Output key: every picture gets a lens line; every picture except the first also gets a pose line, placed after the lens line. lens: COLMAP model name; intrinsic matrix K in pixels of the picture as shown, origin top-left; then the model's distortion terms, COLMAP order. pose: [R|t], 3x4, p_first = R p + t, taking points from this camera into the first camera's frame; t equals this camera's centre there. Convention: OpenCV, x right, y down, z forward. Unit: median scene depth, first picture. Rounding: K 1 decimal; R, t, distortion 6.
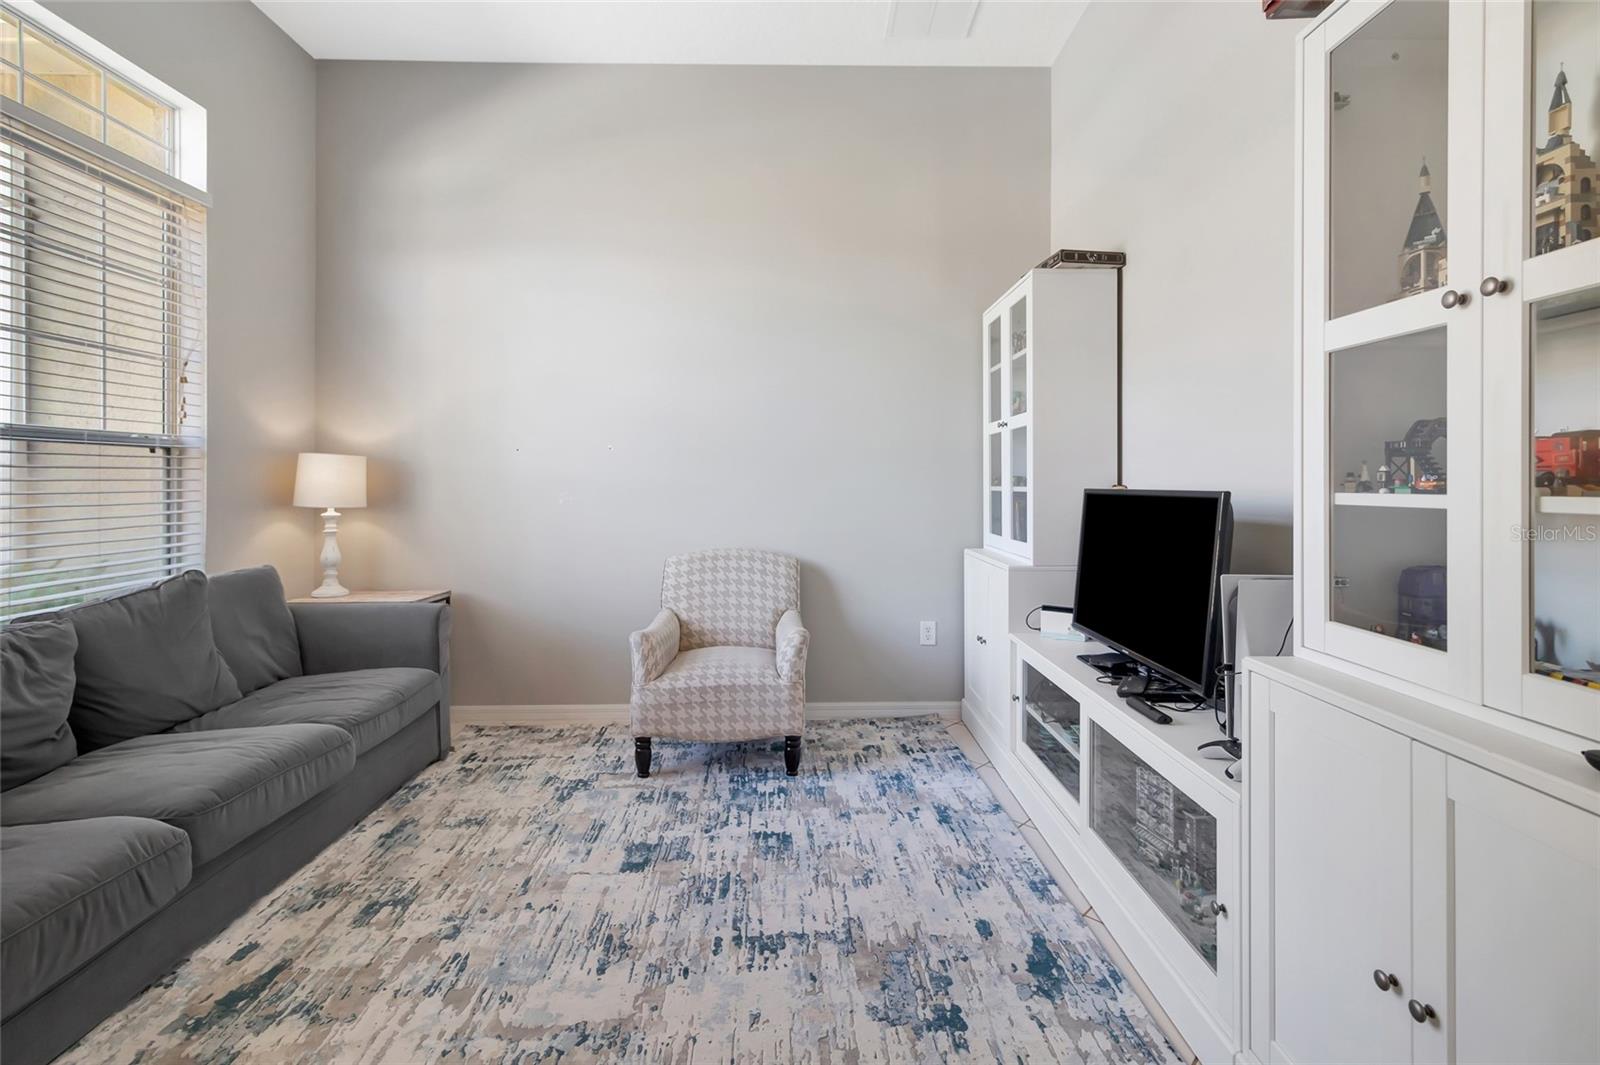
lens RADIAL K [[746.2, 0, 831.7], [0, 746.2, 483.5], [0, 0, 1]] dist [0.008643, -0.000914]
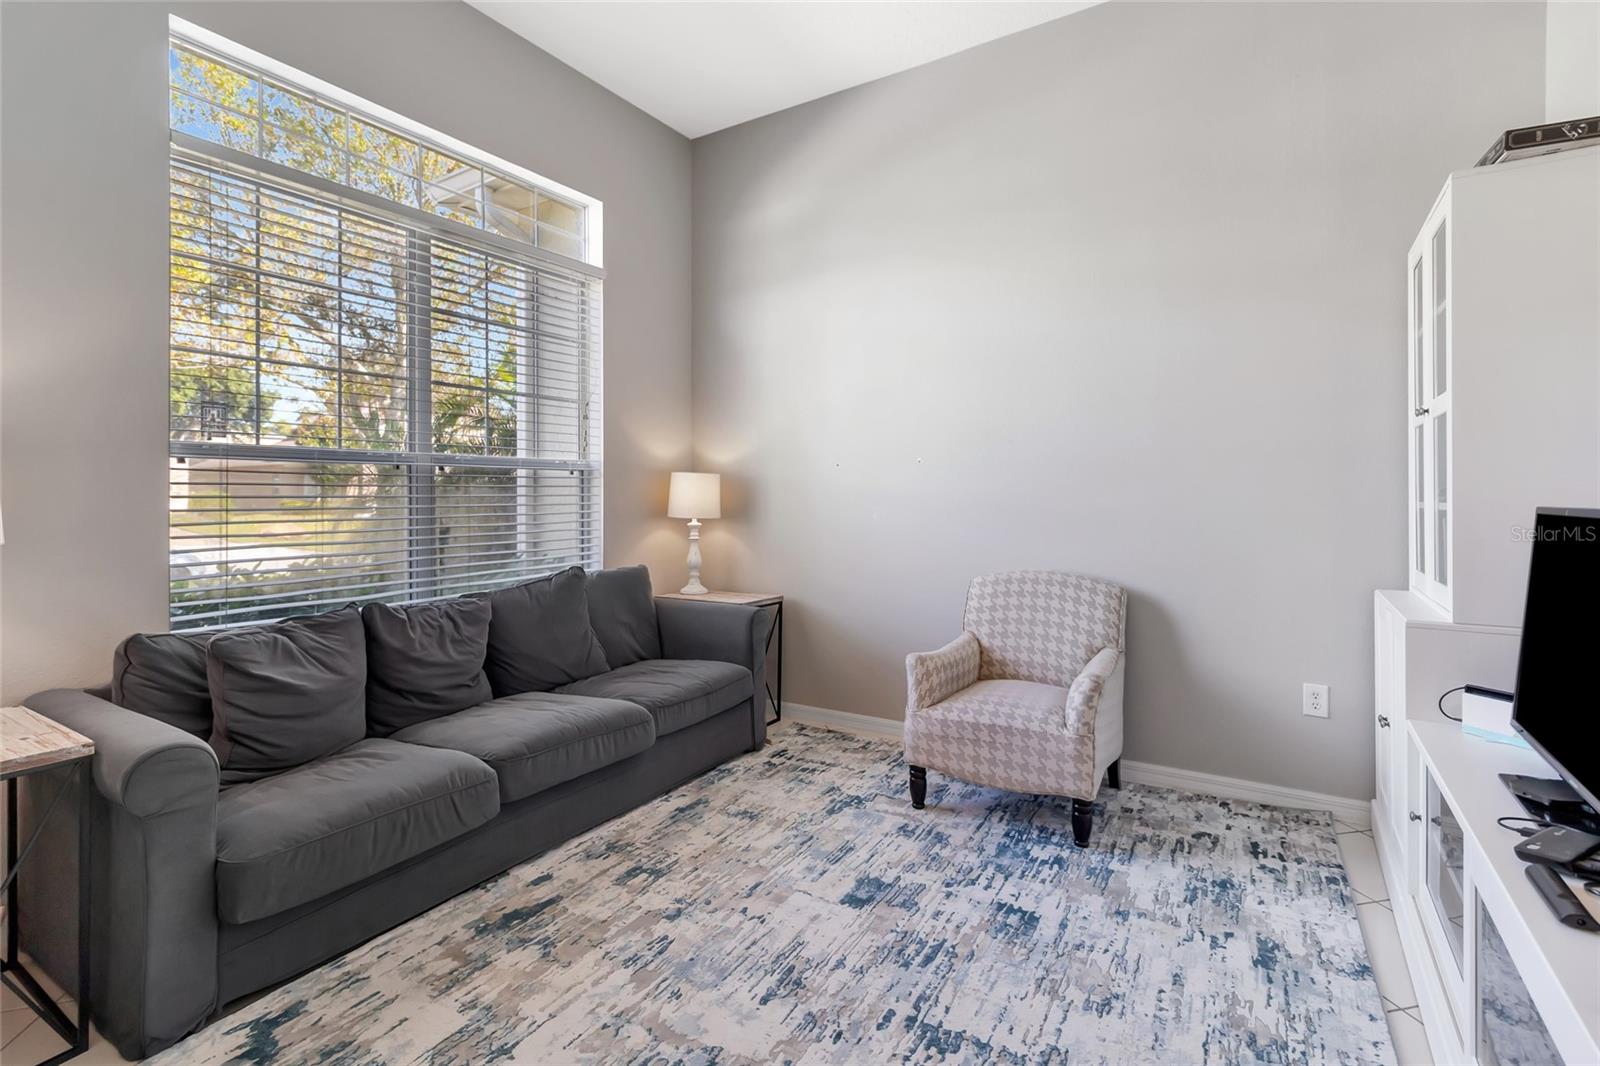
lens RADIAL K [[764.2, 0, 811.3], [0, 764.2, 500.0], [0, 0, 1]] dist [0.016069, -0.000253]
pose [[0.837260, 0.001961, -0.546802, 0.177914], [0.000926, 0.999987, 0.005003, -0.002813], [0.546805, -0.004695, 0.837247, 0.123683]]
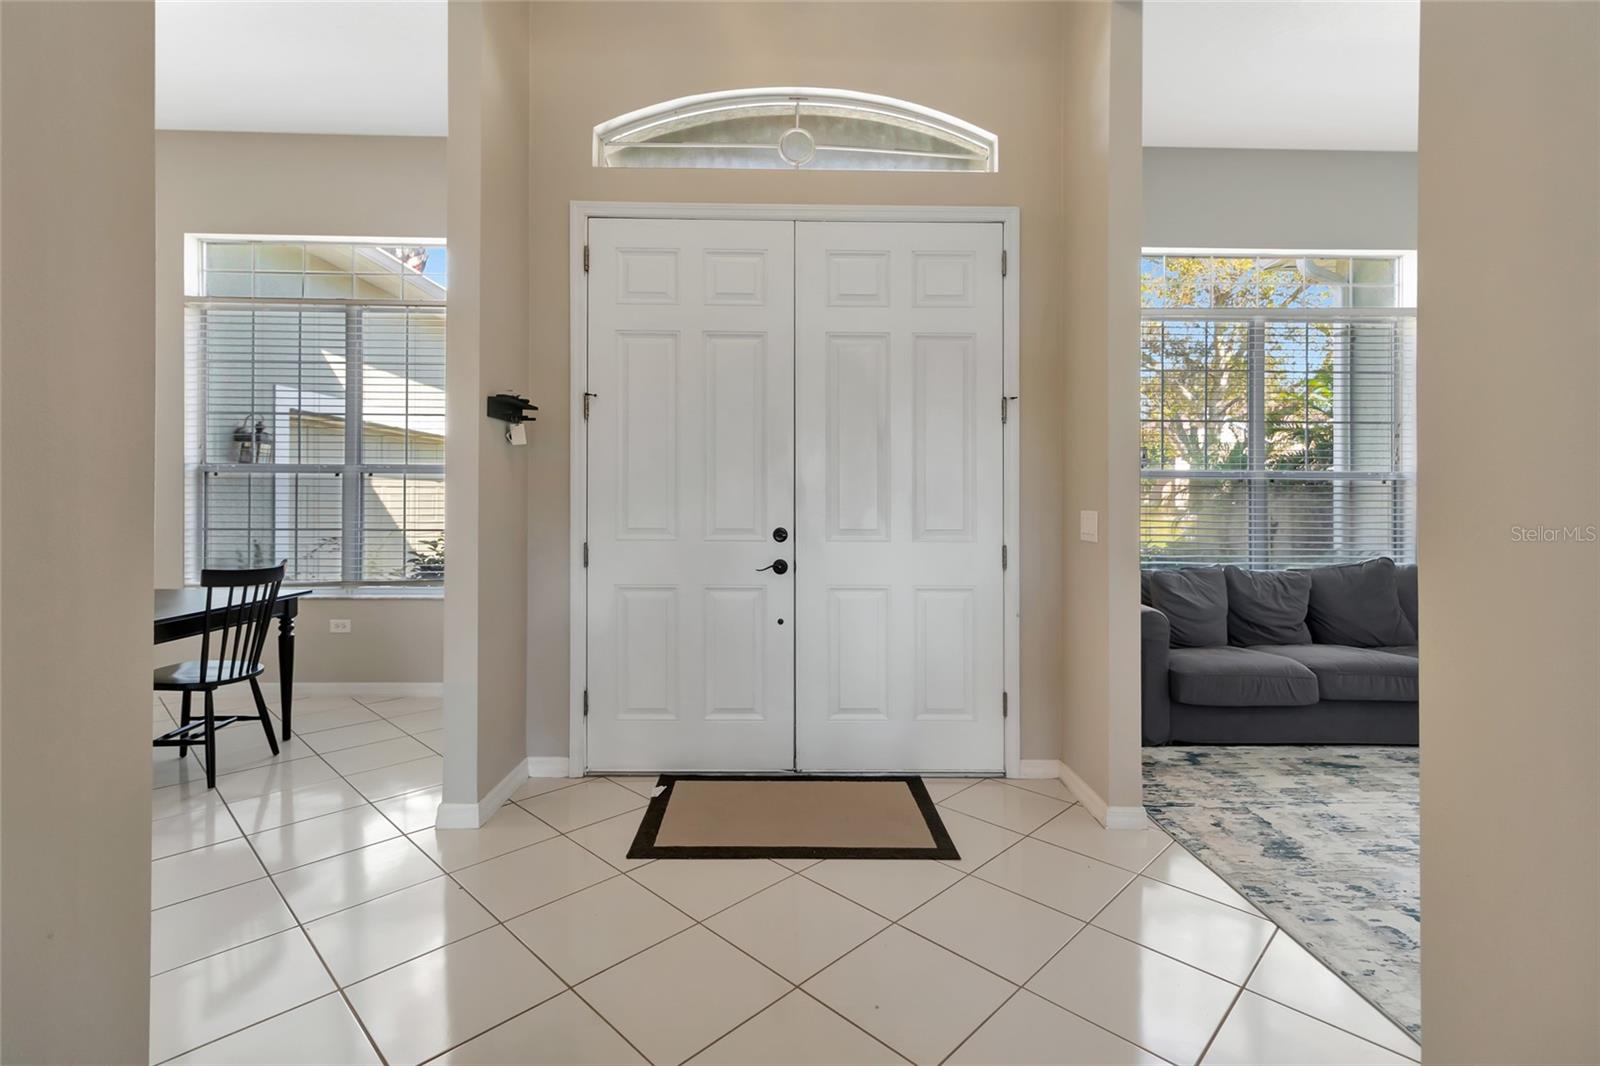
lens RADIAL K [[735.0, 0, 806.3], [0, 735.0, 488.3], [0, 0, 1]] dist [0.002858, -0.000413]
pose [[0.002881, -0.008770, -0.999957, 0.668692], [-0.009419, 0.999917, -0.008797, -0.005886], [0.999951, 0.009444, 0.002798, -0.226214]]
